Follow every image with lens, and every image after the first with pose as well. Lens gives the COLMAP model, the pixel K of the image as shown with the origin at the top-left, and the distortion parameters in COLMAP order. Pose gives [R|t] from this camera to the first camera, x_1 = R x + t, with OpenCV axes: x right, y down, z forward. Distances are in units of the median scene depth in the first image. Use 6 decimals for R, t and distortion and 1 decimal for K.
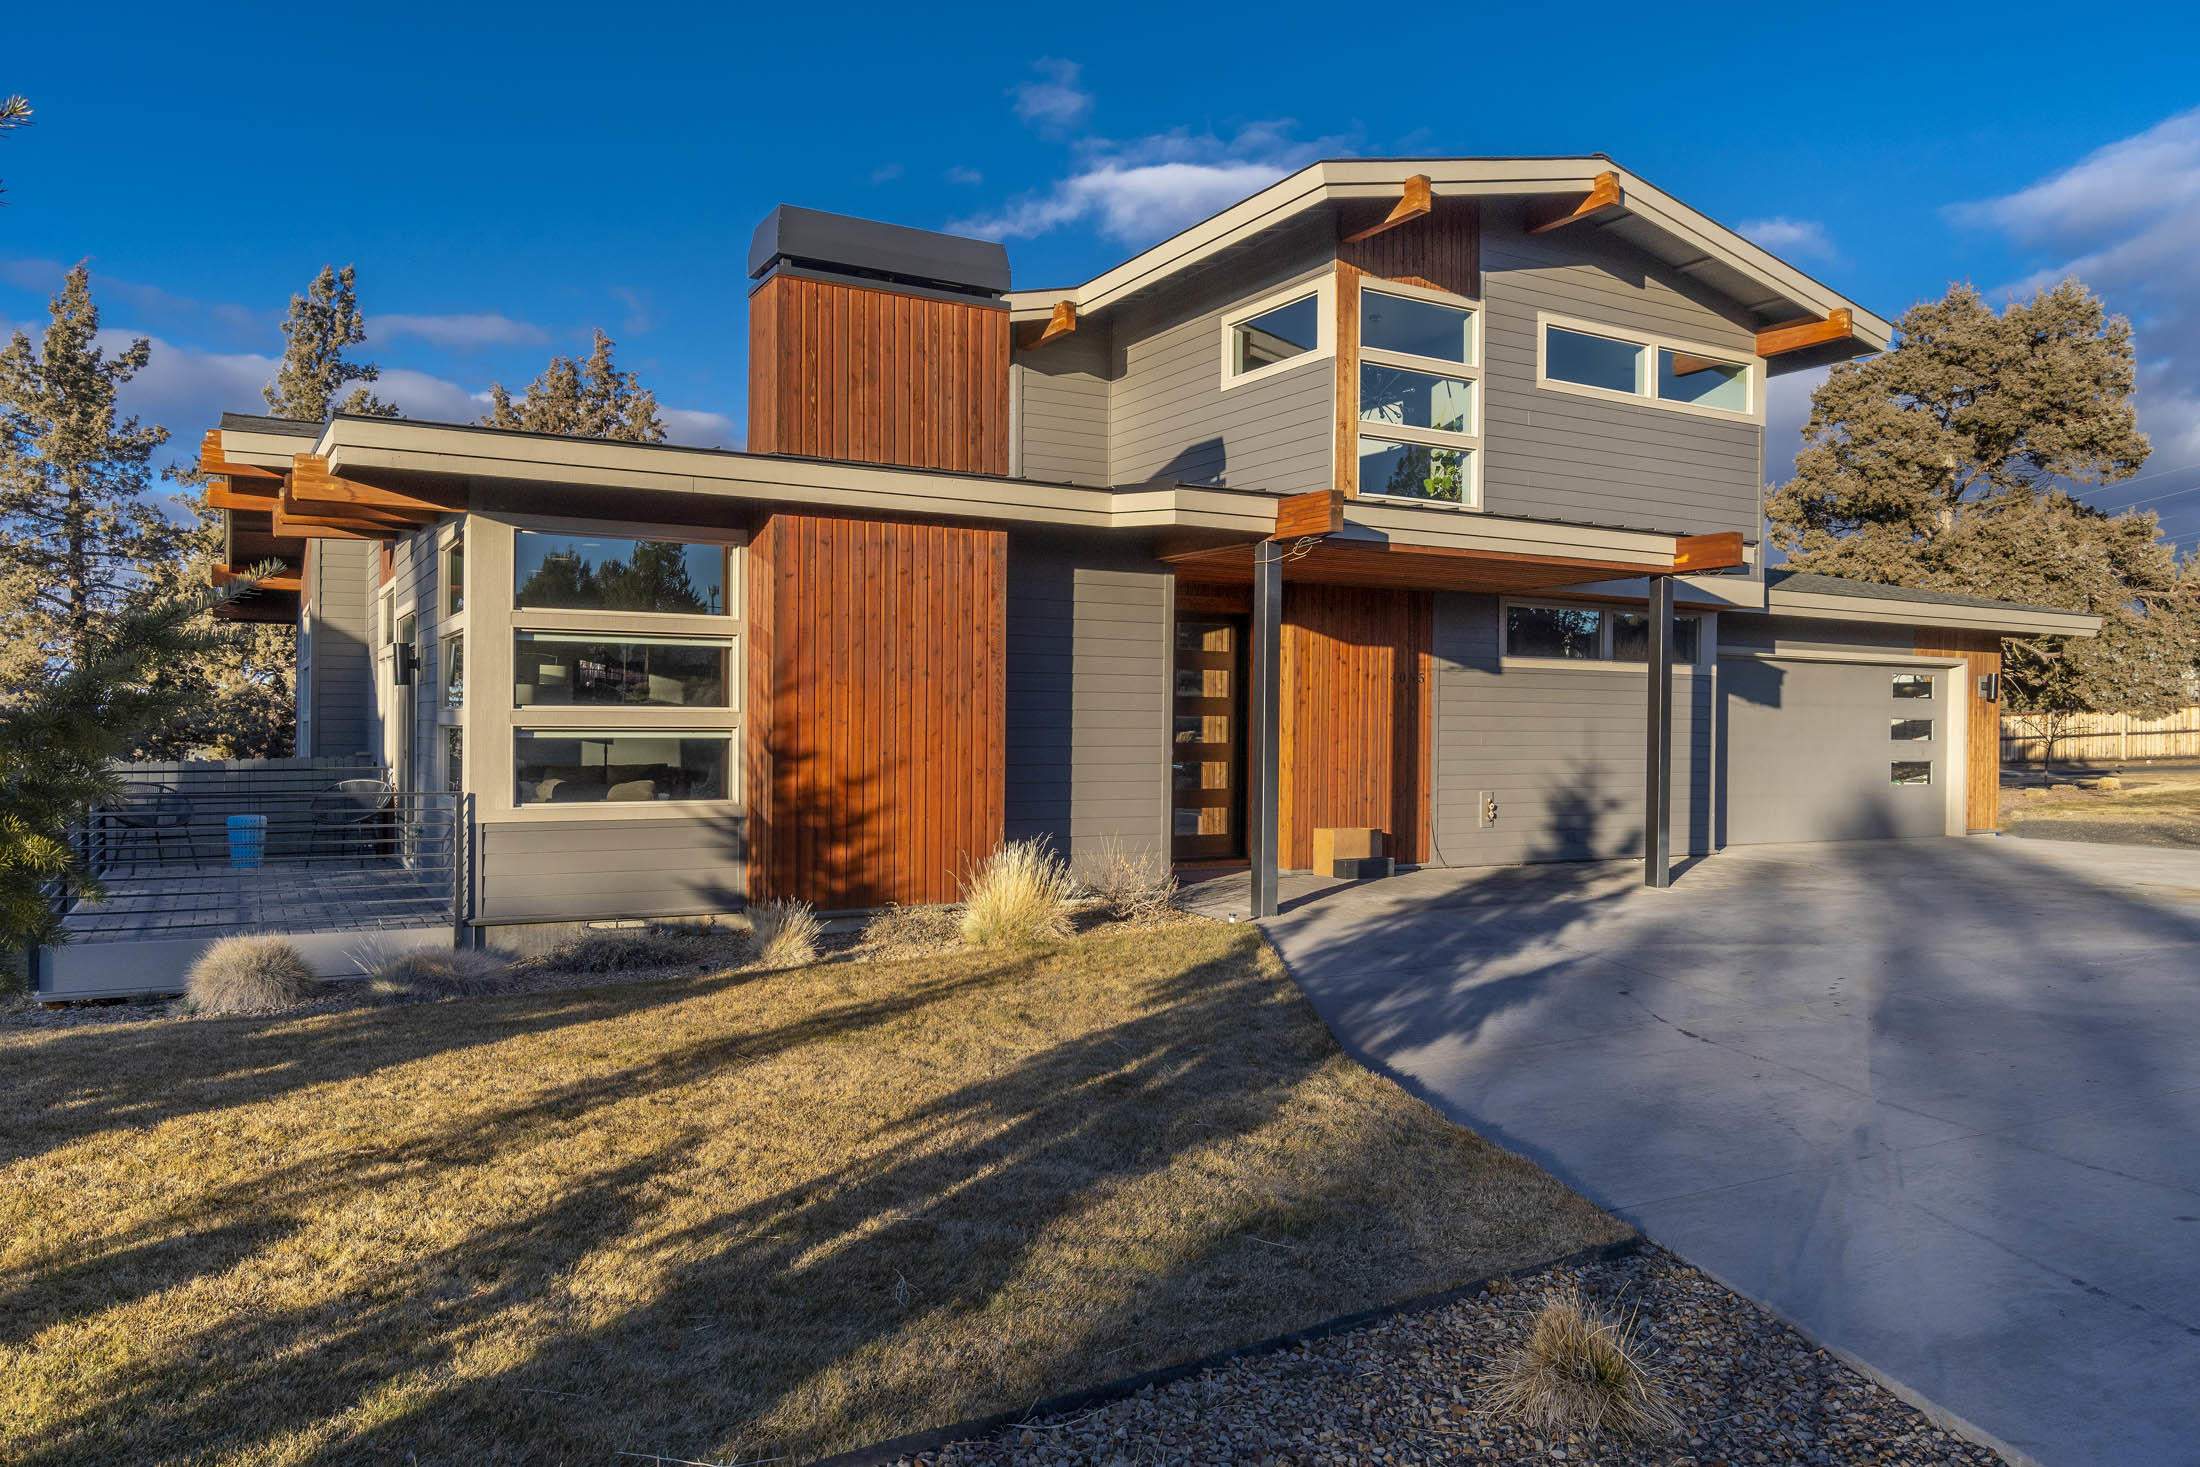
lens RADIAL K [[1539.1, 0, 1100.0], [0, 1539.1, 733.5], [0, 0, 1]] dist [0.000043, -0.001362]
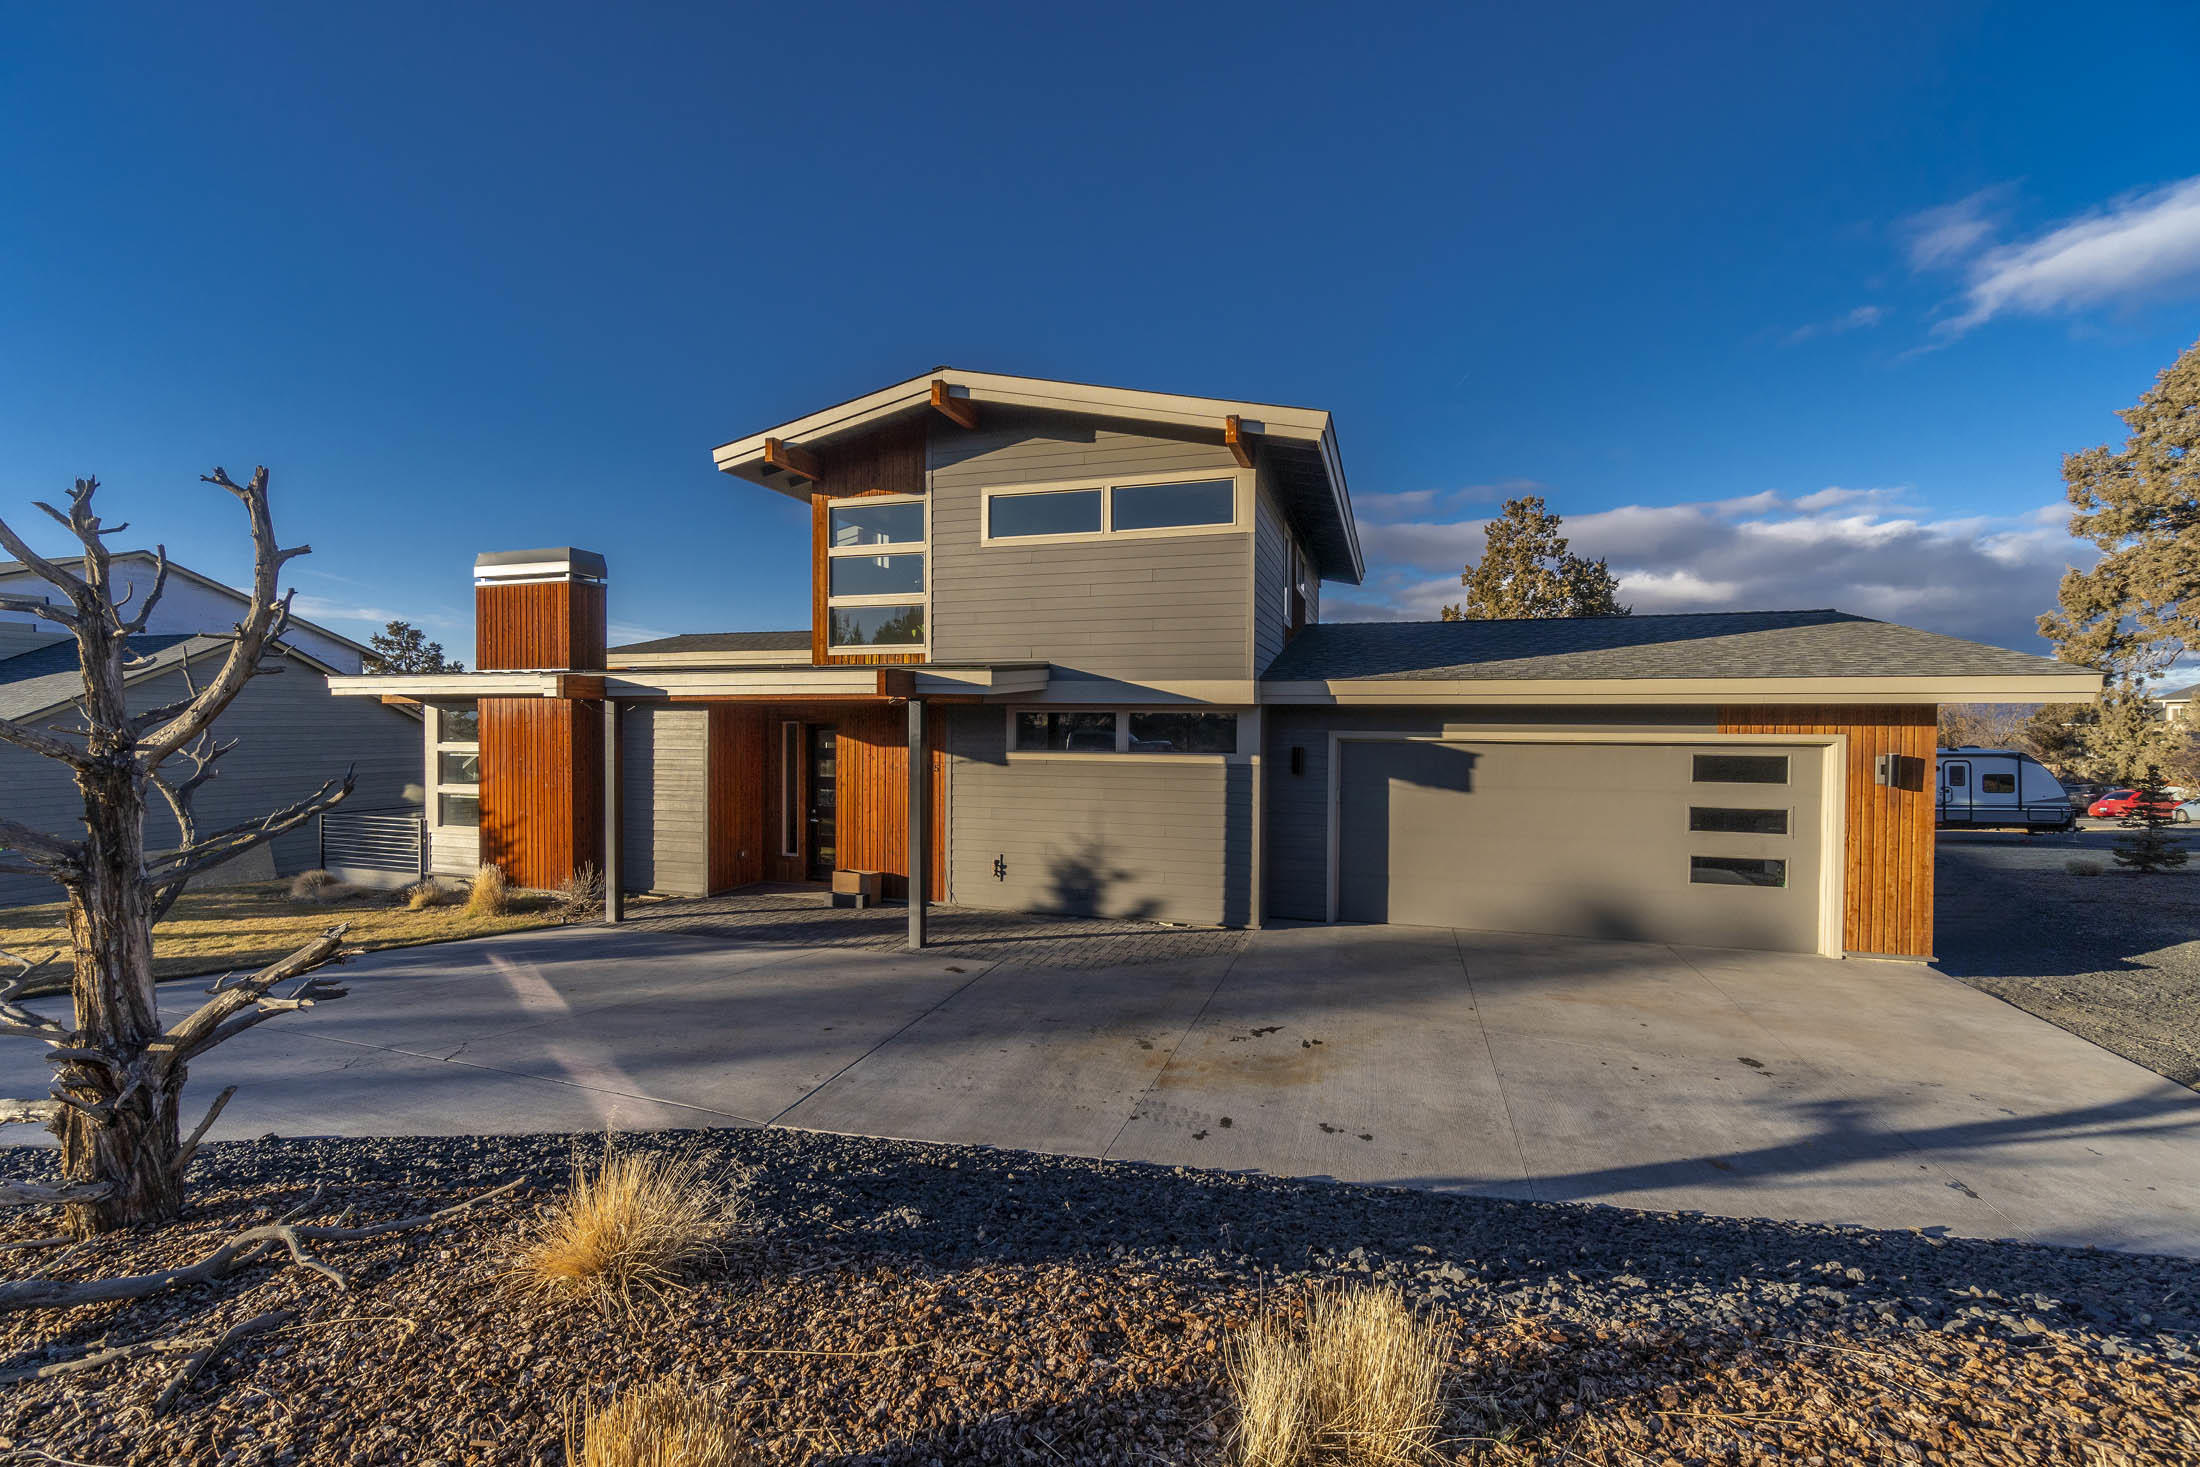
lens RADIAL K [[867.7, 0, 1120.5], [0, 867.7, 740.2], [0, 0, 1]] dist [0.000697, 0.000116]
pose [[0.677001, 0.009195, -0.735924, 0.904058], [-0.003473, 0.999951, 0.009300, -0.069778], [0.735974, -0.003740, 0.677000, 0.592606]]
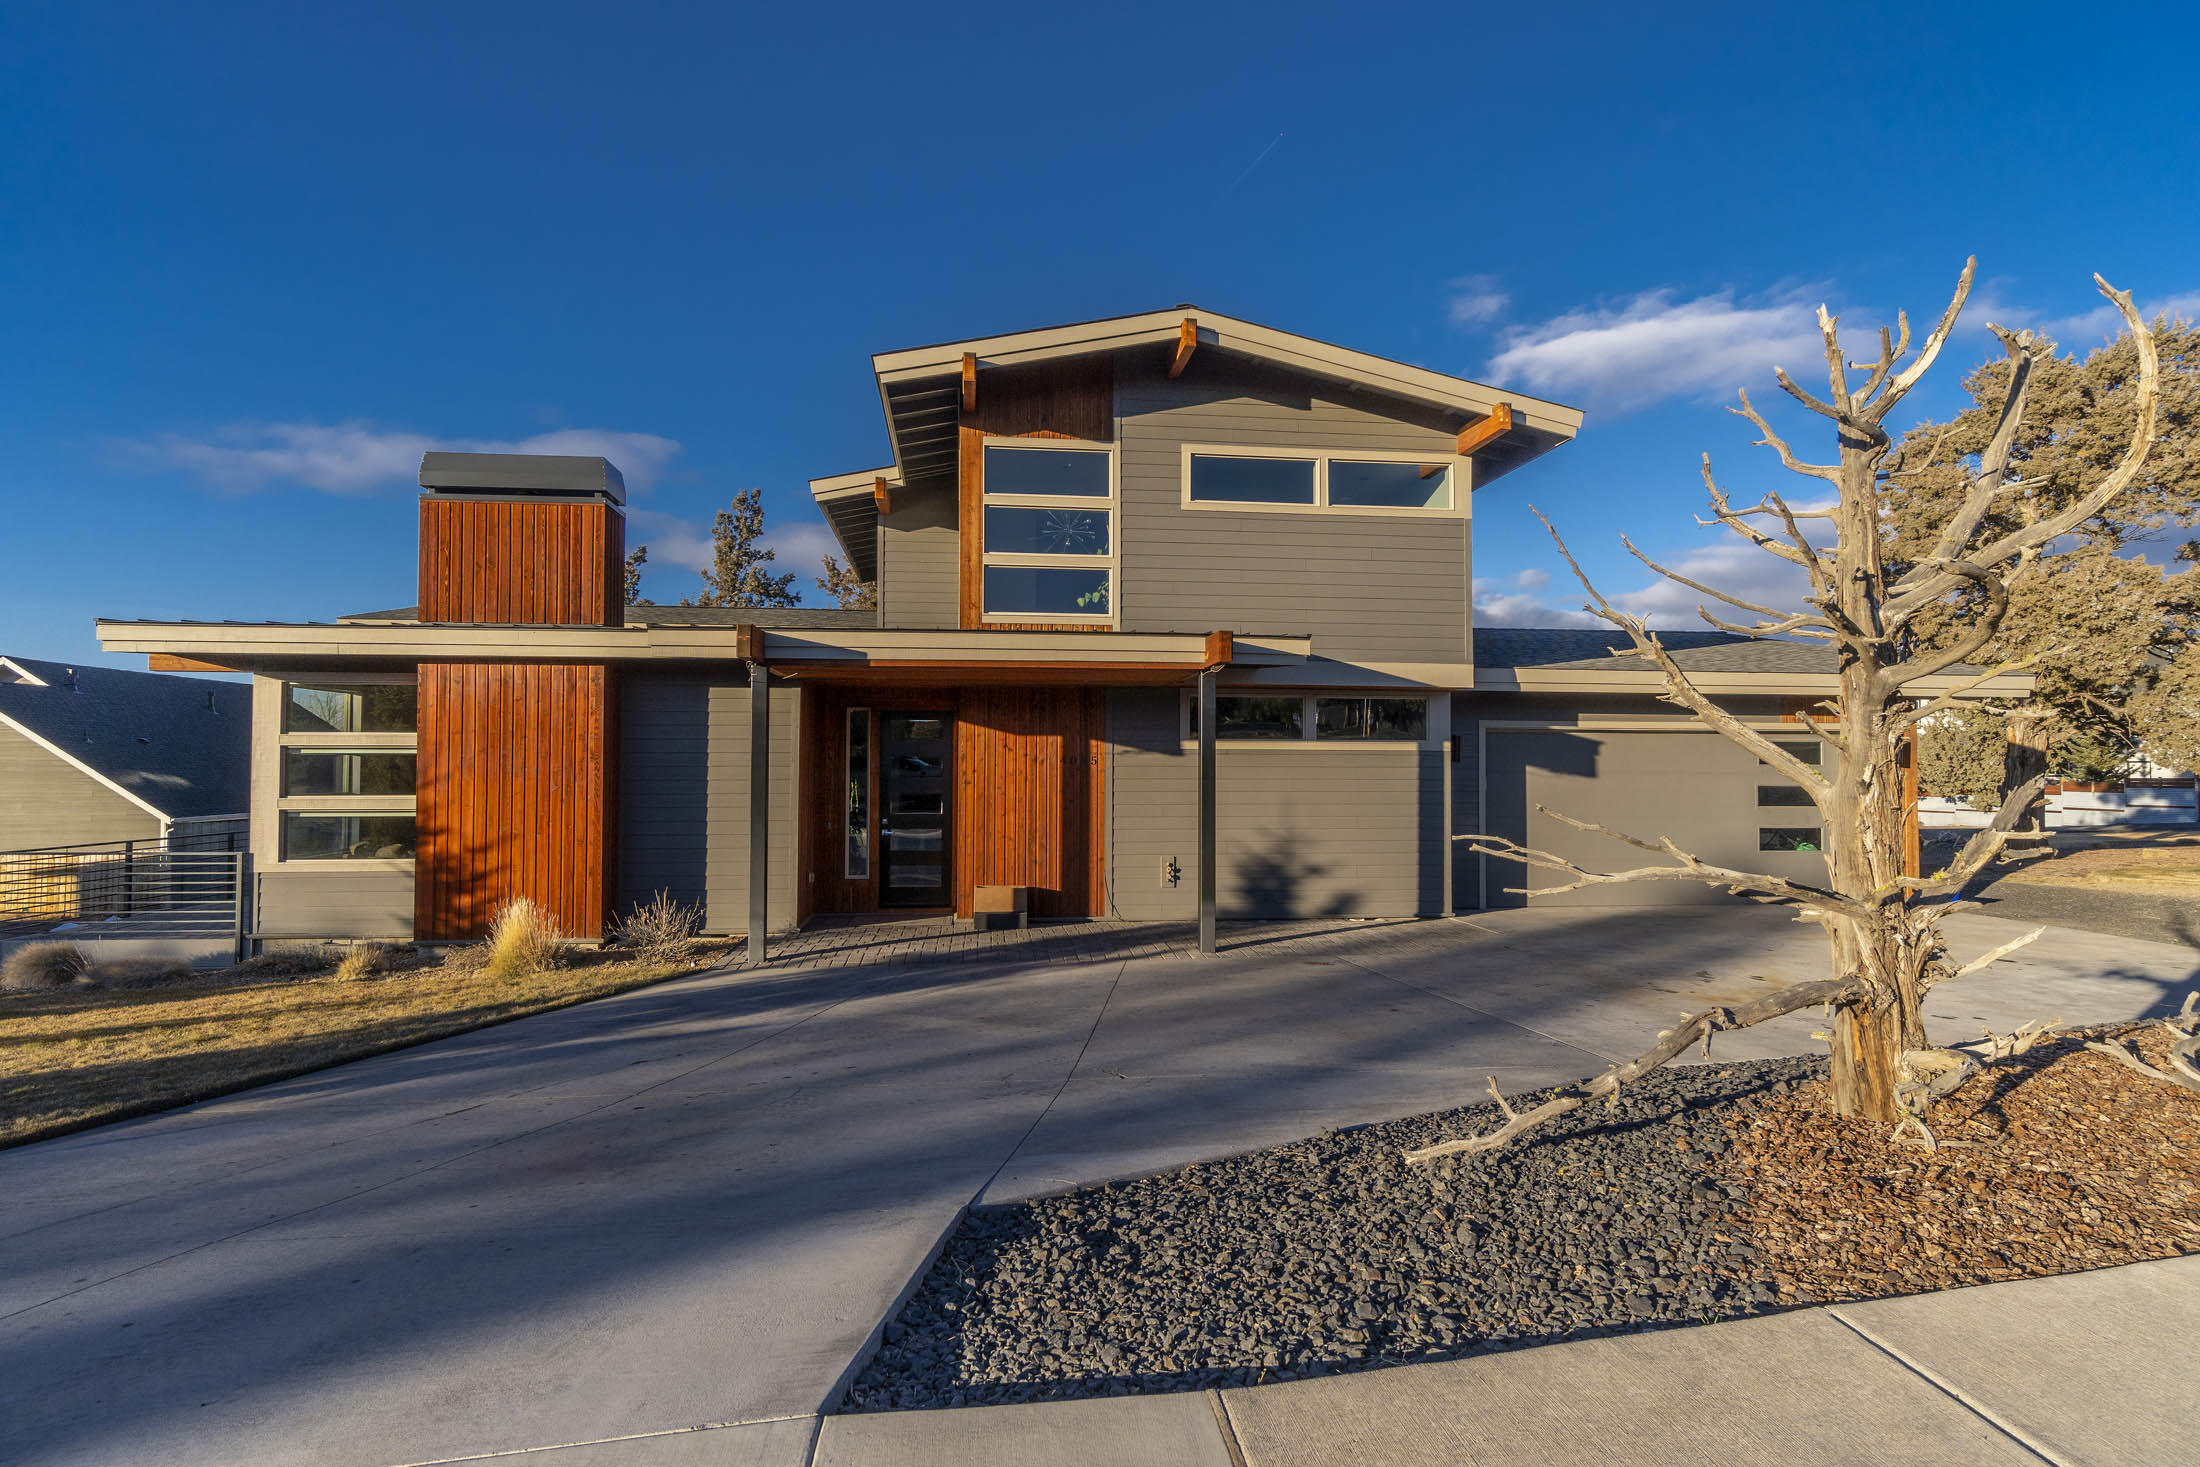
lens RADIAL K [[1047.6, 0, 1091.5], [0, 1047.6, 754.1], [0, 0, 1]] dist [0.003582, 0.000997]
pose [[0.911904, -0.008674, -0.410311, 0.544994], [0.003131, 0.999895, -0.014178, -0.029922], [0.410391, 0.011644, 0.911836, 0.256665]]
